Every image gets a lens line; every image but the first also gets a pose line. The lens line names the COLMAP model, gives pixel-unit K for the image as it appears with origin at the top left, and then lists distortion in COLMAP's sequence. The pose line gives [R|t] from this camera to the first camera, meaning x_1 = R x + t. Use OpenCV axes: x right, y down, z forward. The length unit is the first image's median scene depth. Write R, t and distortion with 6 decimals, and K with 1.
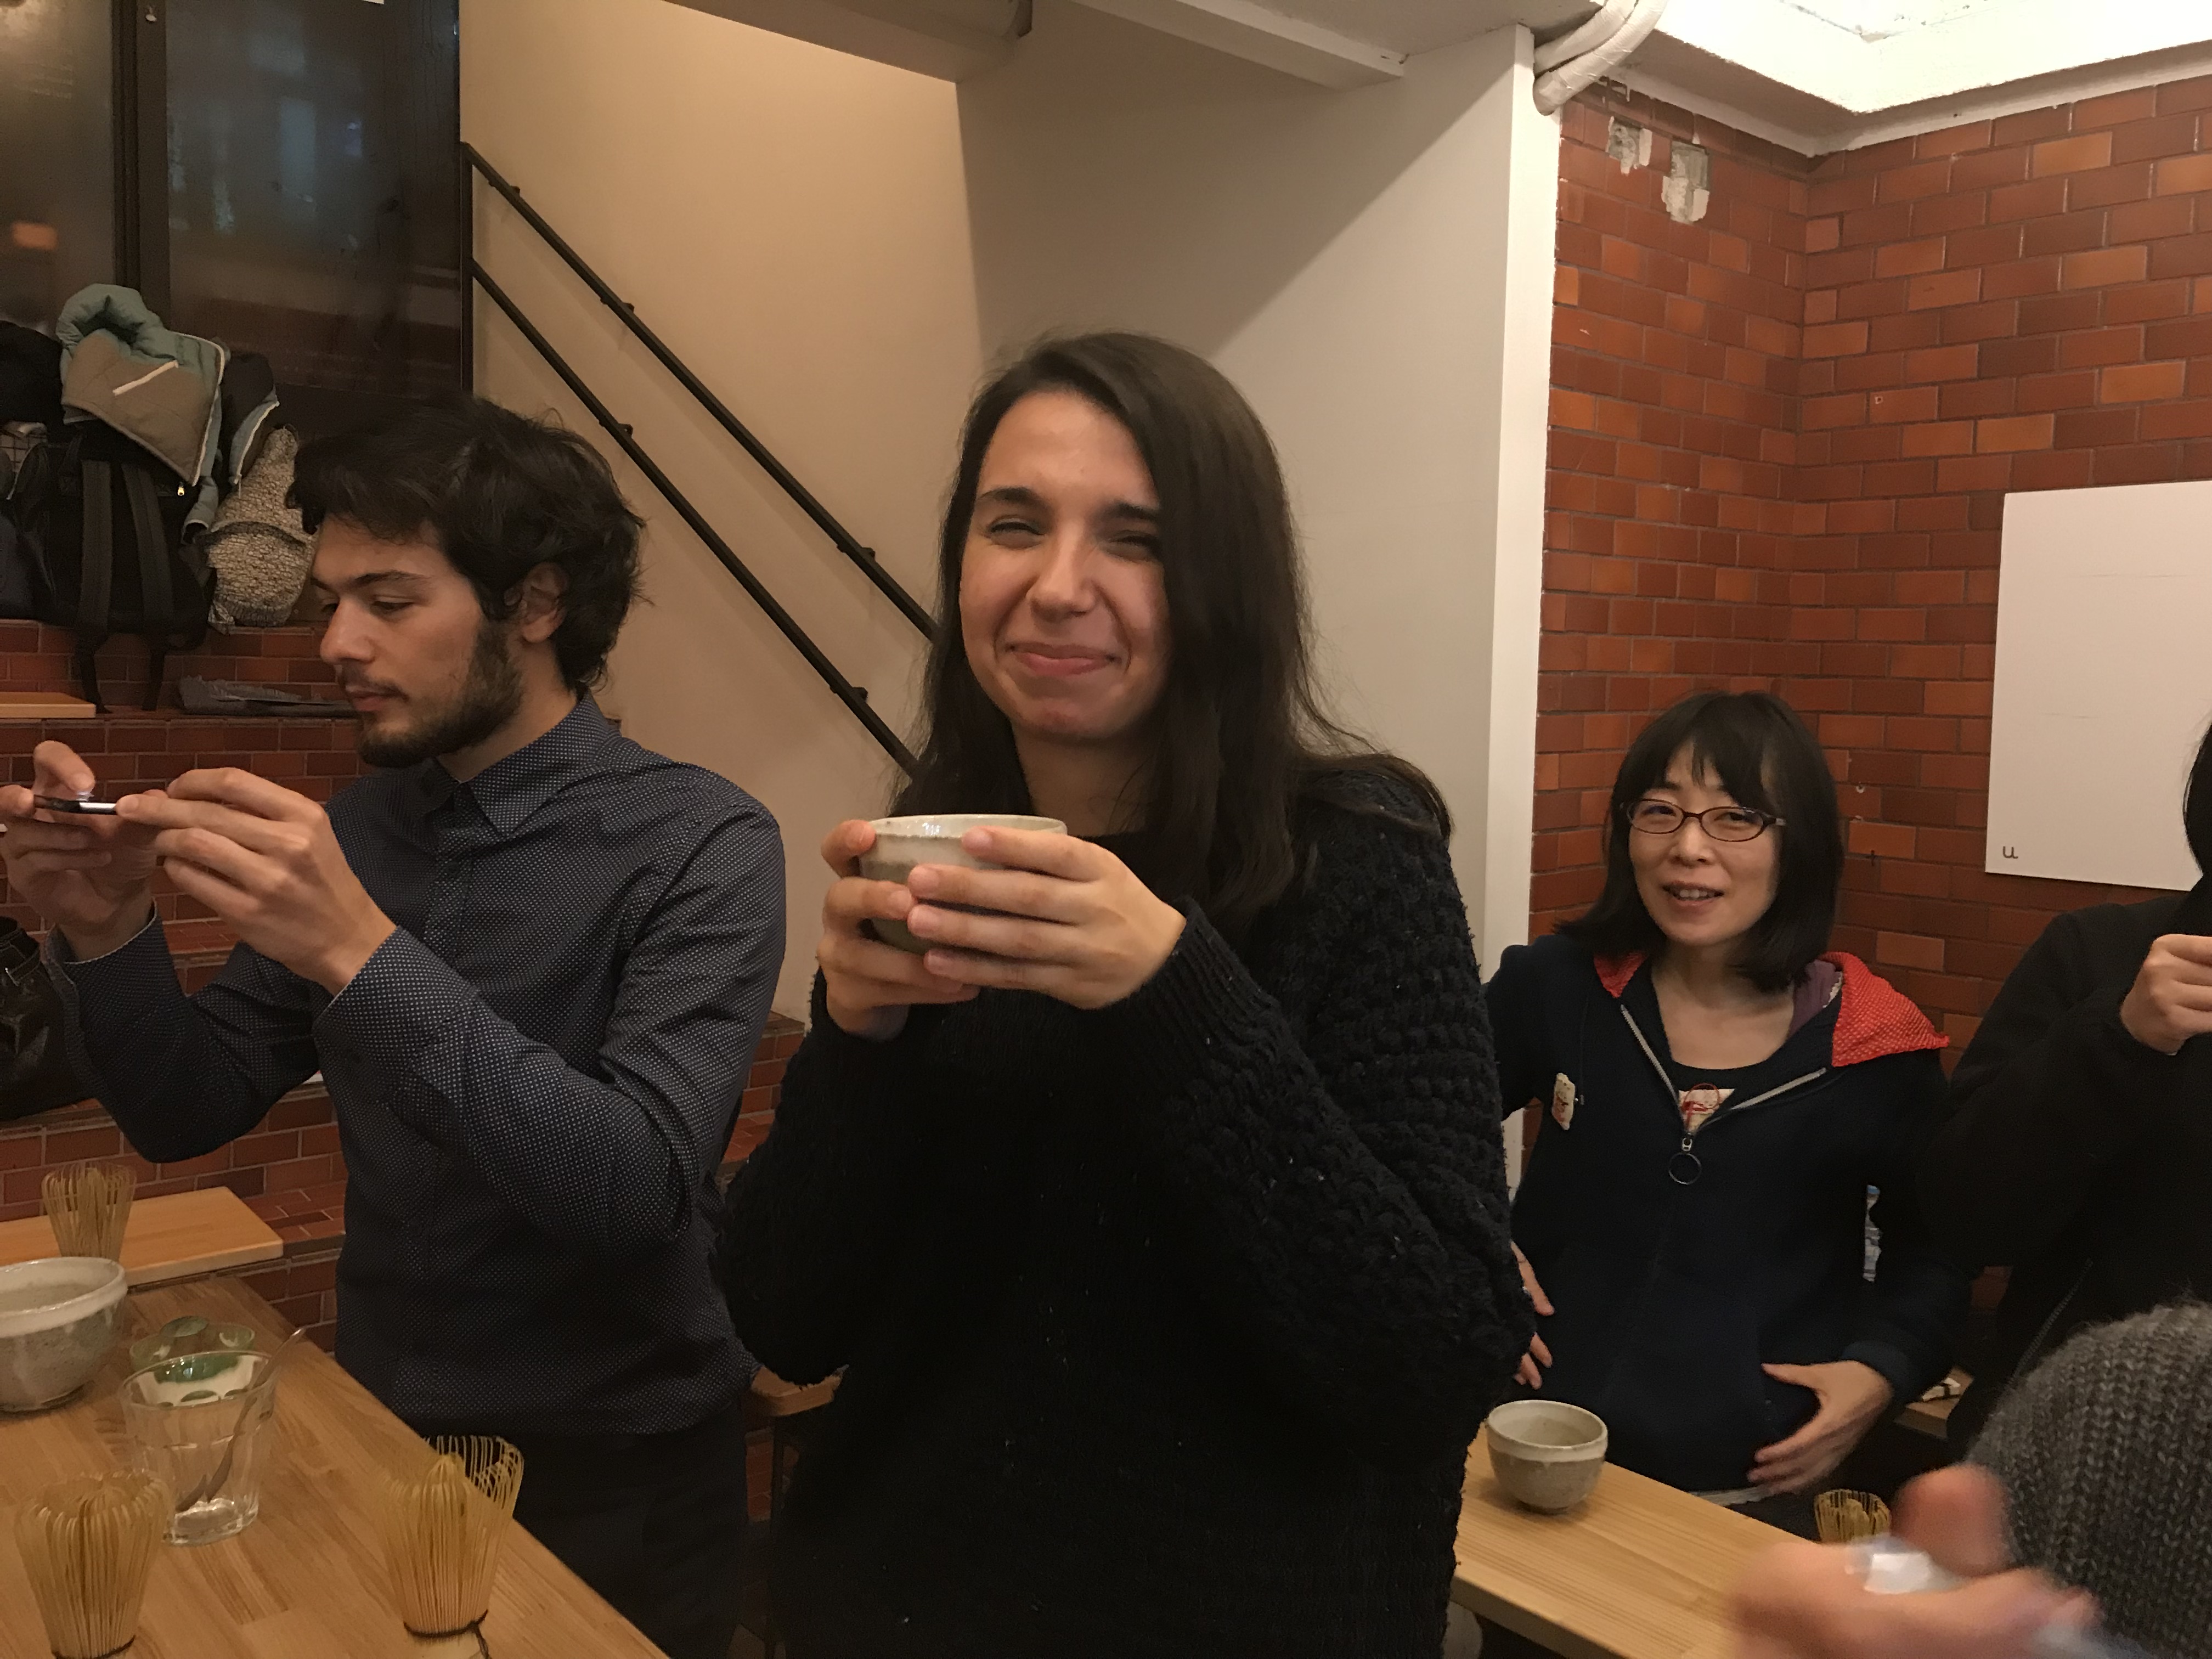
lens RADIAL K [[1797.0, 0, 1086.3], [0, 1797.0, 816.0], [0, 0, 1]] dist [0.030730, -0.033717]
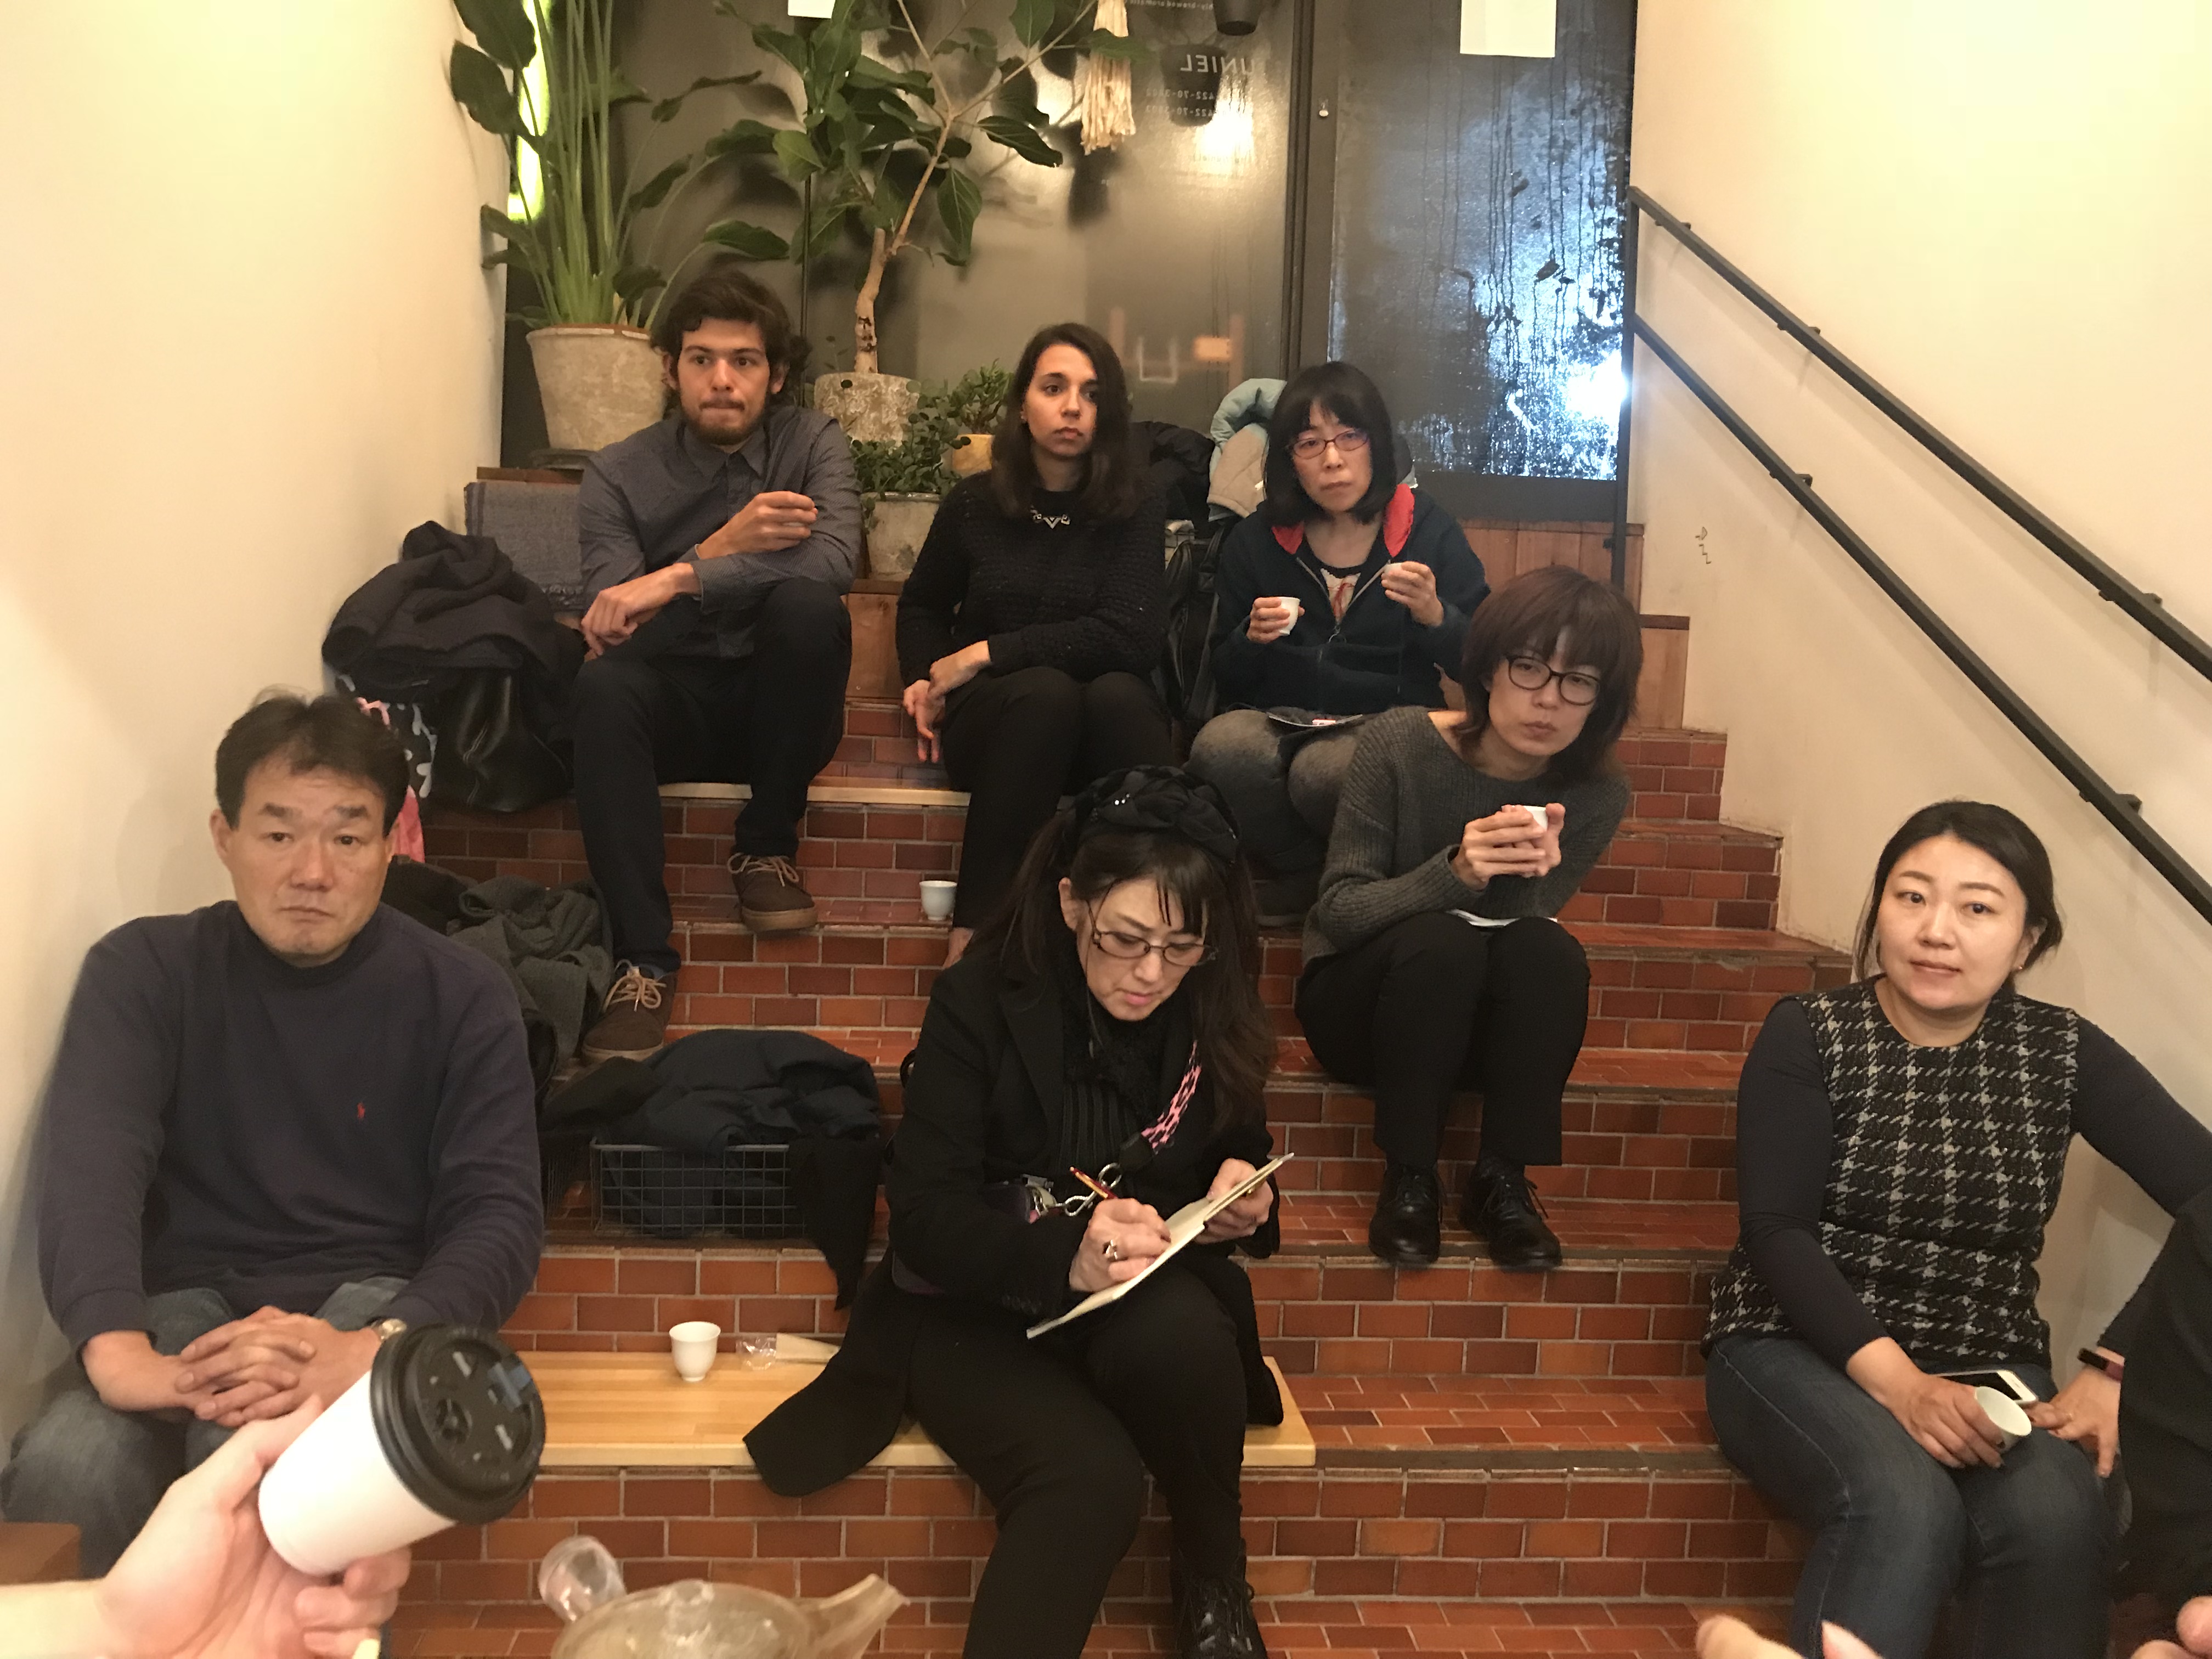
lens RADIAL K [[1797.0, 0, 1102.2], [0, 1797.0, 798.0], [0, 0, 1]] dist [0.030730, -0.033717]
pose [[0.809576, 0.016949, -0.586771, -0.046685], [-0.063779, 0.996205, -0.059222, -0.004204], [0.583540, 0.085368, 0.807585, 0.257248]]
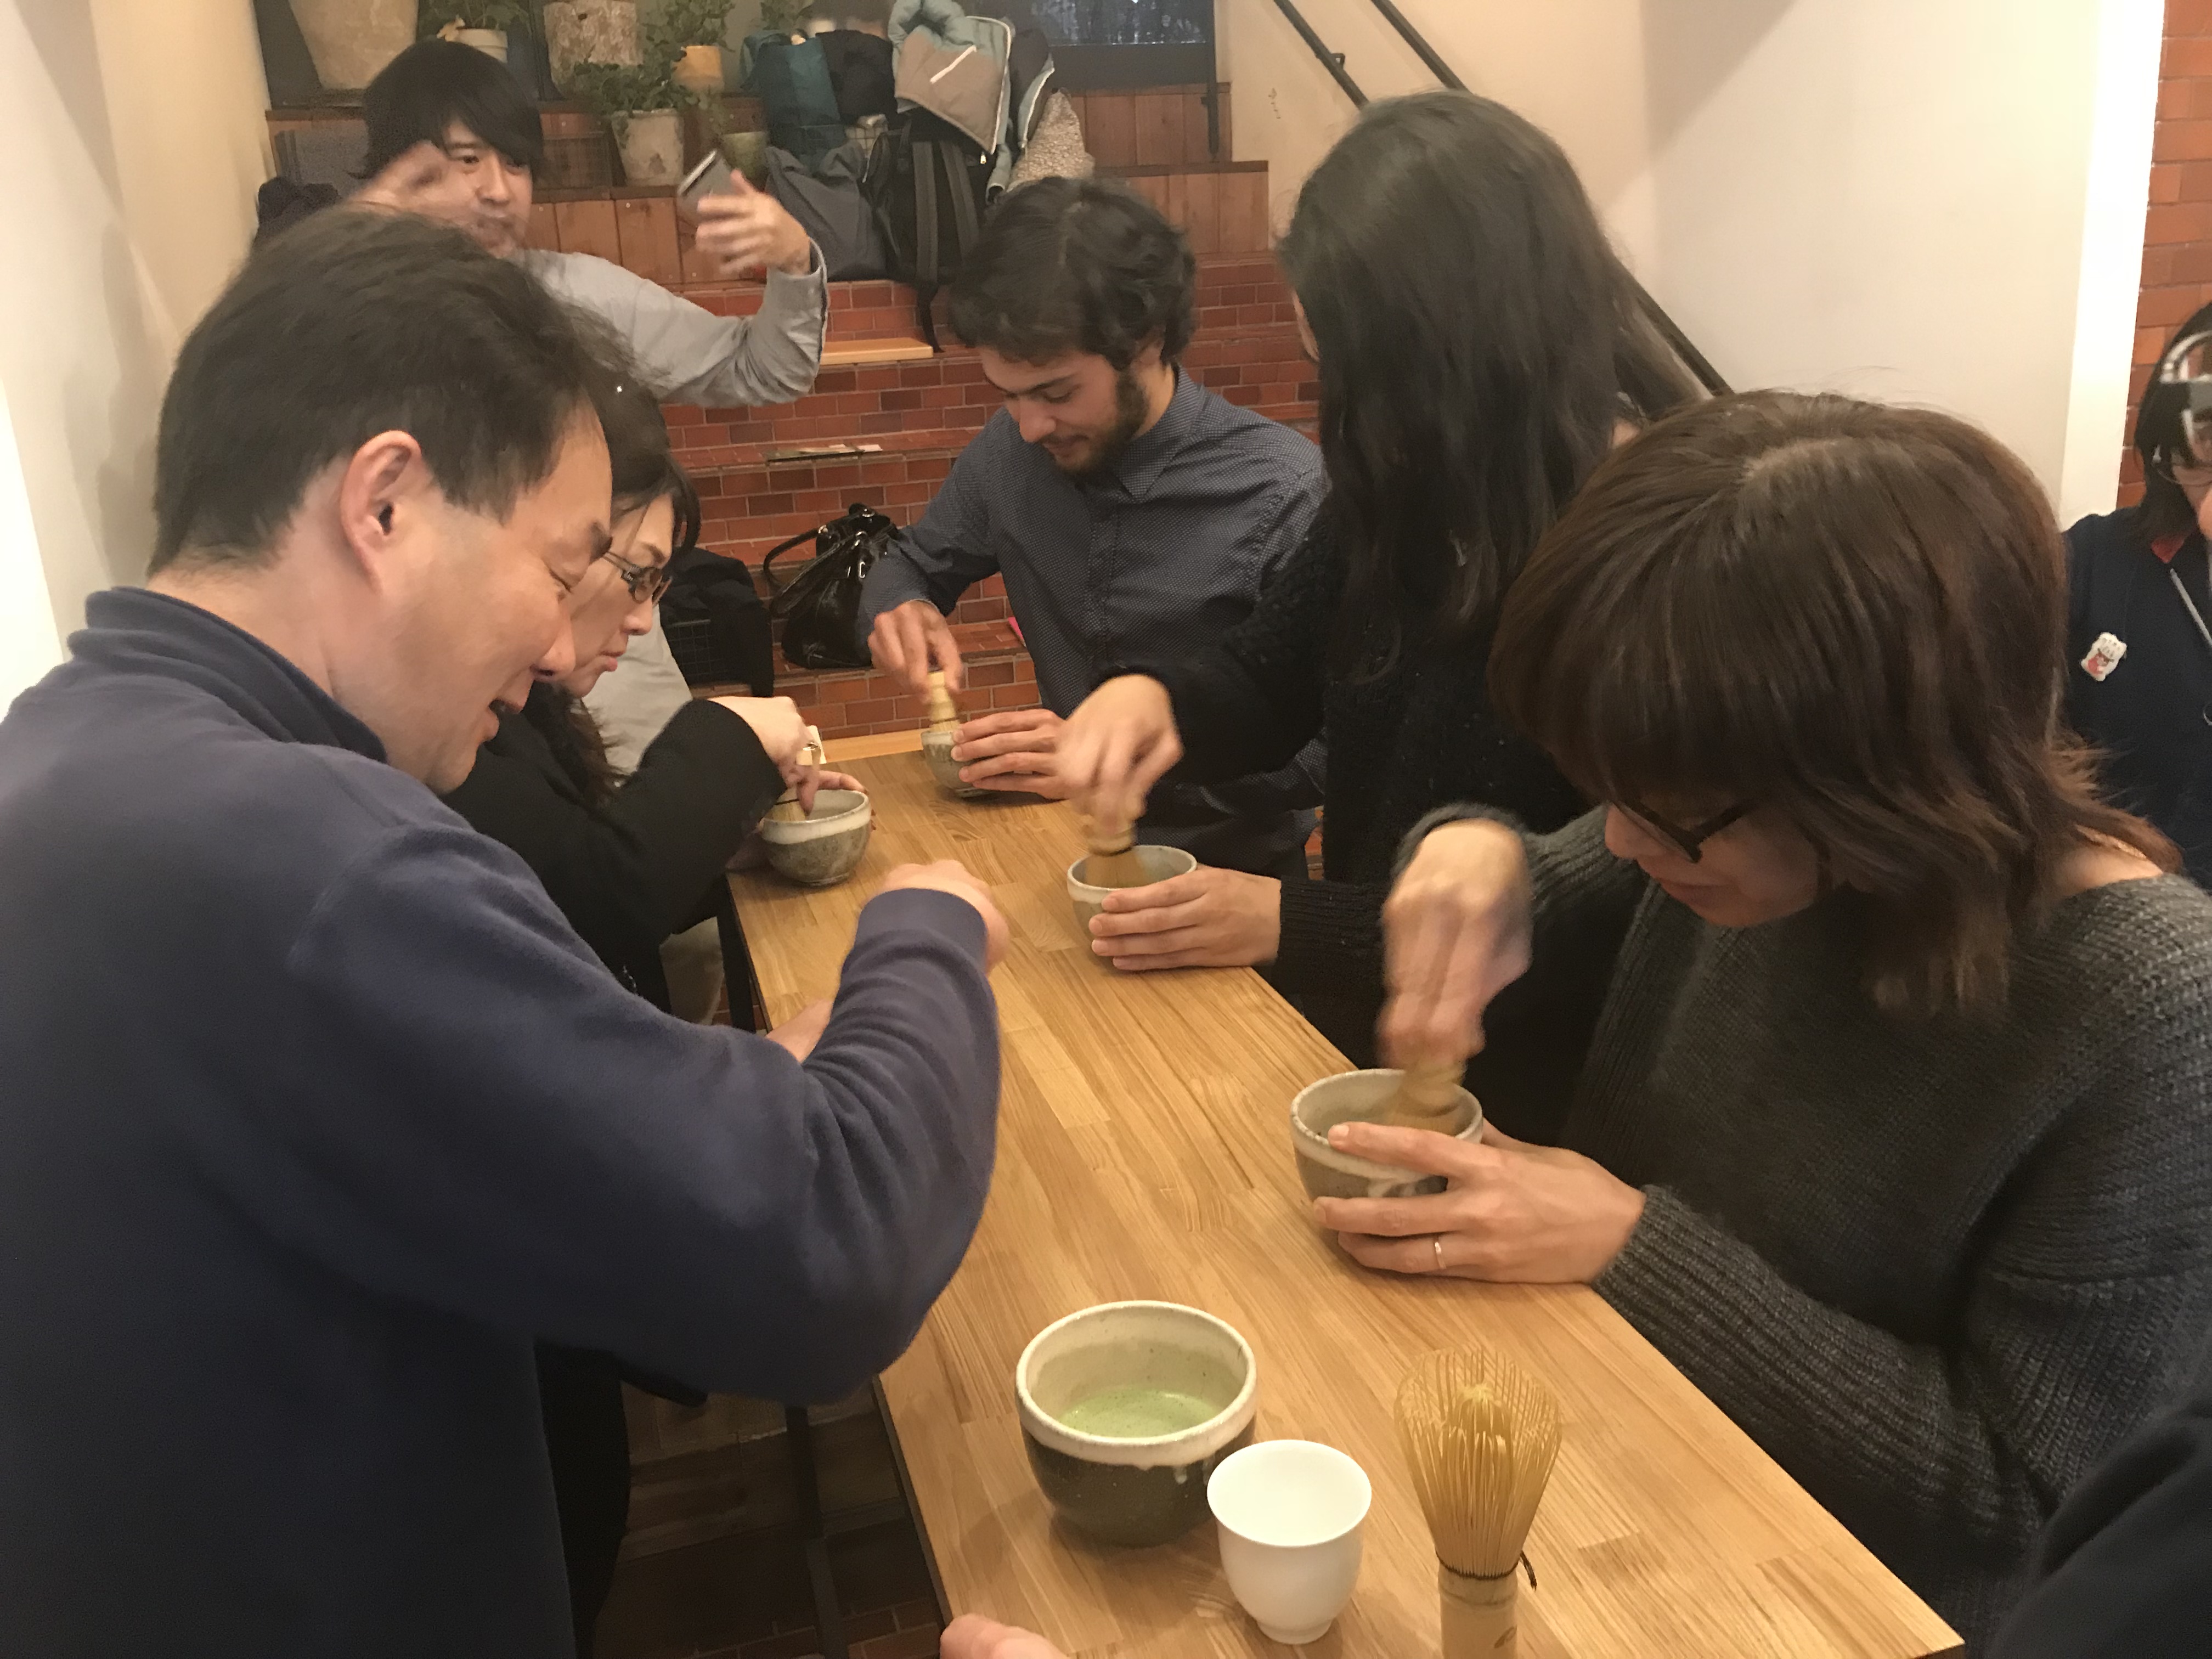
lens RADIAL K [[1797.0, 0, 1092.5], [0, 1797.0, 817.5], [0, 0, 1]] dist [0.030730, -0.033717]
pose [[0.908069, 0.052184, -0.415558, 0.136802], [0.043613, 0.975031, 0.217742, -0.011415], [0.416544, -0.215849, 0.883120, -0.203647]]
